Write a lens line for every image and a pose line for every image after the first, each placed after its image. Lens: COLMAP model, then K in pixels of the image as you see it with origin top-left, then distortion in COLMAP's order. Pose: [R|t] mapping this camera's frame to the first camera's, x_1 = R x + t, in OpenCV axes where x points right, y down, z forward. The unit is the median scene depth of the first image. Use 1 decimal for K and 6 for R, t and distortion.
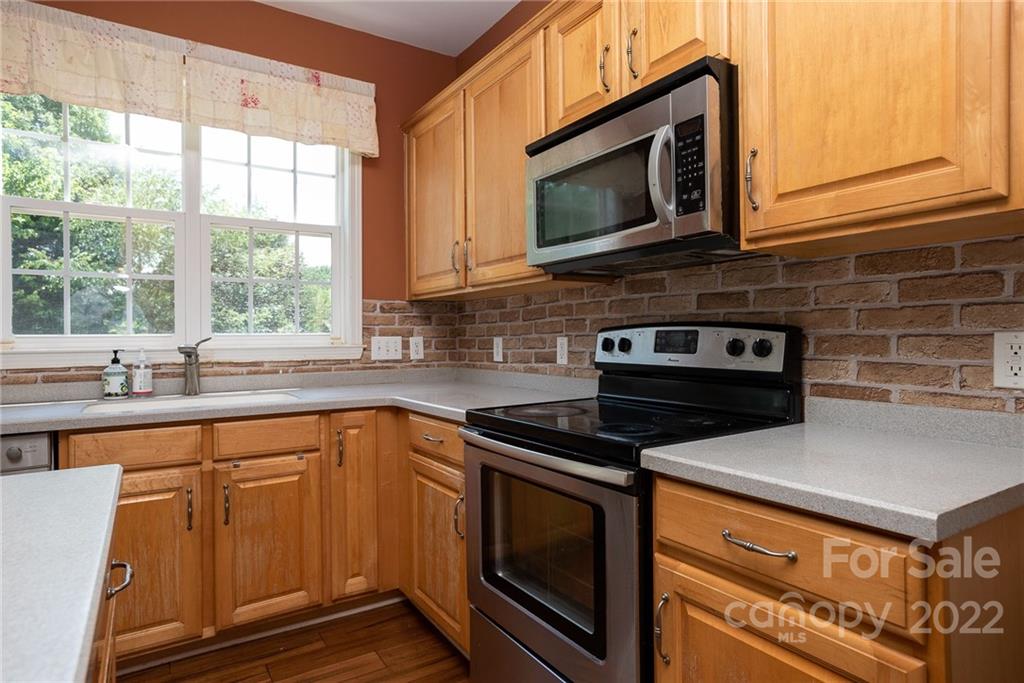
lens RADIAL K [[578.0, 0, 508.9], [0, 578.0, 339.5], [0, 0, 1]] dist [-0.039798, 0.043302]
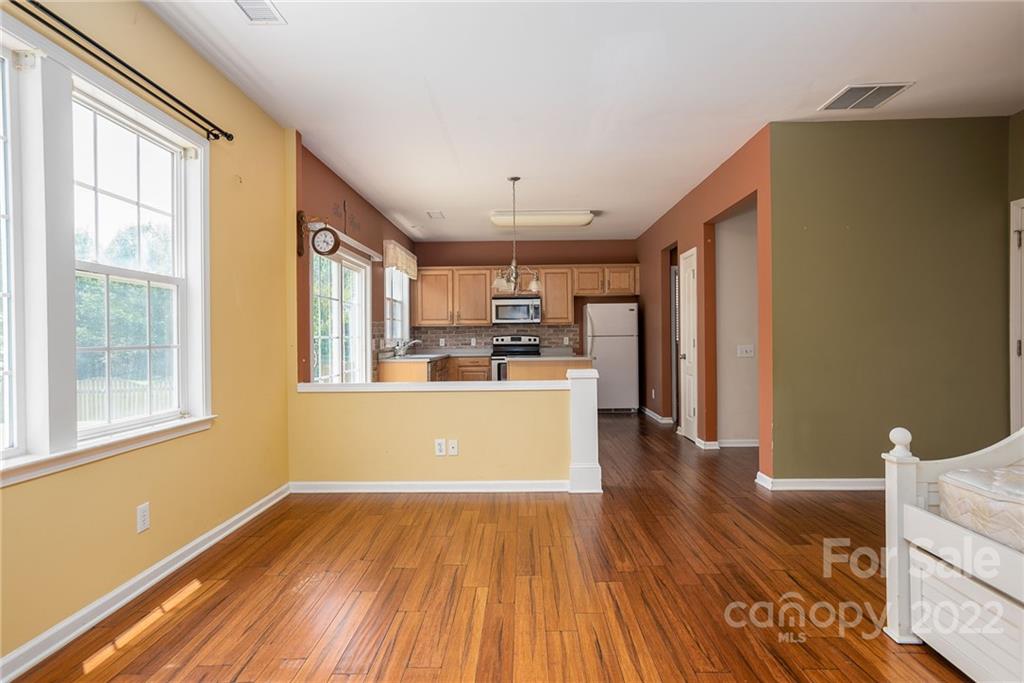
lens RADIAL K [[578.0, 0, 508.9], [0, 578.0, 339.5], [0, 0, 1]] dist [-0.039798, 0.043302]
pose [[0.557354, -0.000738, 0.830274, -3.063729], [0.007971, 0.999958, -0.004462, 0.022981], [-0.830236, 0.009105, 0.557337, -1.383491]]
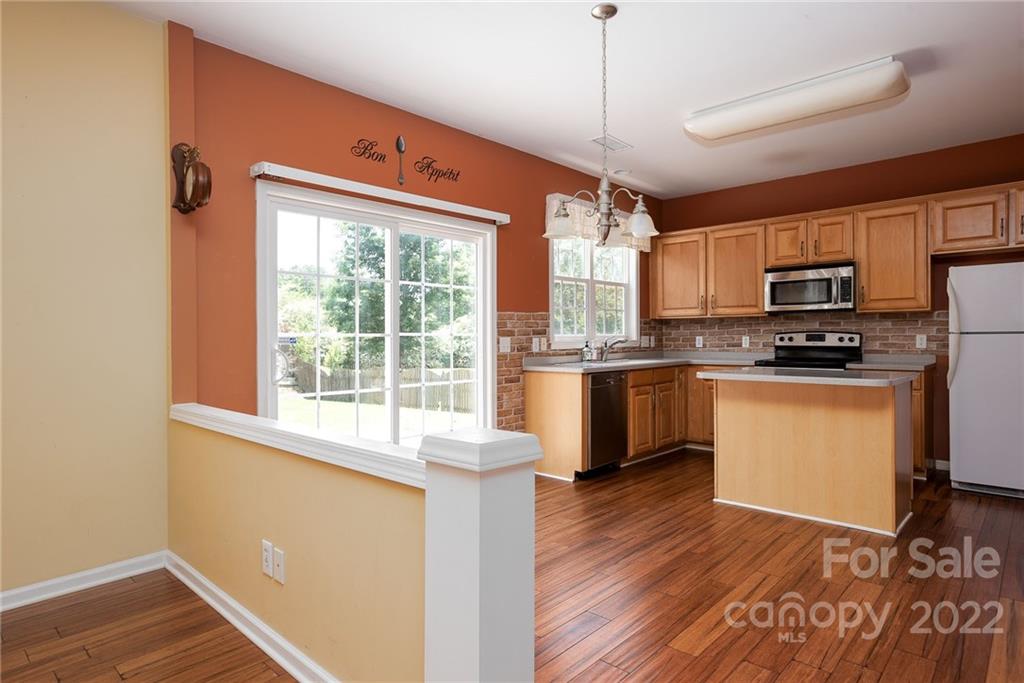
lens RADIAL K [[578.0, 0, 508.9], [0, 578.0, 339.5], [0, 0, 1]] dist [-0.039798, 0.043302]
pose [[0.969196, 0.000308, 0.246291, -1.538694], [-0.000218, 1.000000, -0.000395, 0.011182], [-0.246292, 0.000329, 0.969196, -1.165147]]
